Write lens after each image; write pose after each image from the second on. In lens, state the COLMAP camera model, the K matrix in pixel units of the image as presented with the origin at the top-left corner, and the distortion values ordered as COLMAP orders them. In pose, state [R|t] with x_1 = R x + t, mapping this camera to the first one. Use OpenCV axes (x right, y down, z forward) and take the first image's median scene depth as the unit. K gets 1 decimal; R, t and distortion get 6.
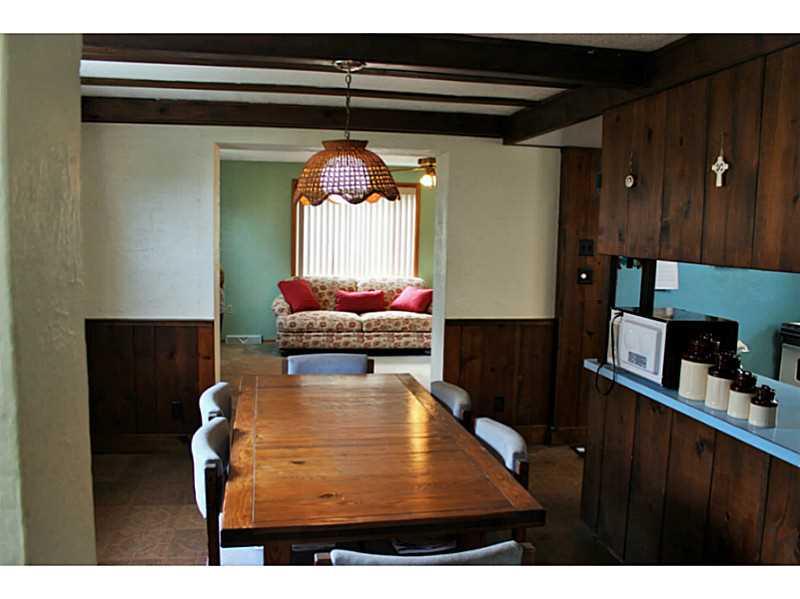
lens RADIAL K [[663.3, 0, 396.1], [0, 663.3, 302.5], [0, 0, 1]] dist [-0.162336, 0.147515]
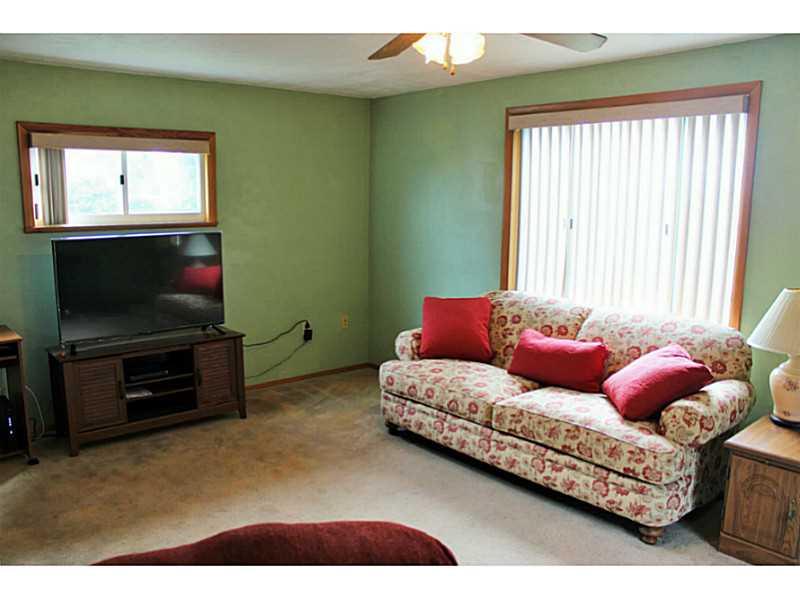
lens RADIAL K [[663.3, 0, 396.1], [0, 663.3, 302.5], [0, 0, 1]] dist [-0.162336, 0.147515]
pose [[0.501078, 0.116352, -0.857545, 0.785240], [-0.089198, 0.992587, 0.082554, -0.194918], [0.860793, 0.035126, 0.507741, 1.921113]]
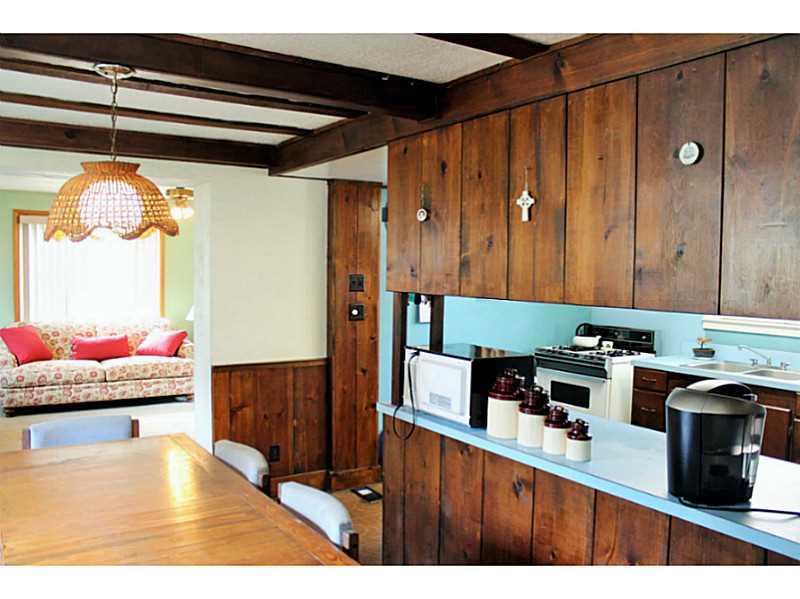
lens RADIAL K [[663.3, 0, 396.1], [0, 663.3, 302.5], [0, 0, 1]] dist [-0.162336, 0.147515]
pose [[0.922318, -0.030318, 0.385240, -0.056978], [0.049769, 0.997934, -0.040617, -0.019456], [-0.383213, 0.056635, 0.921922, 0.118368]]
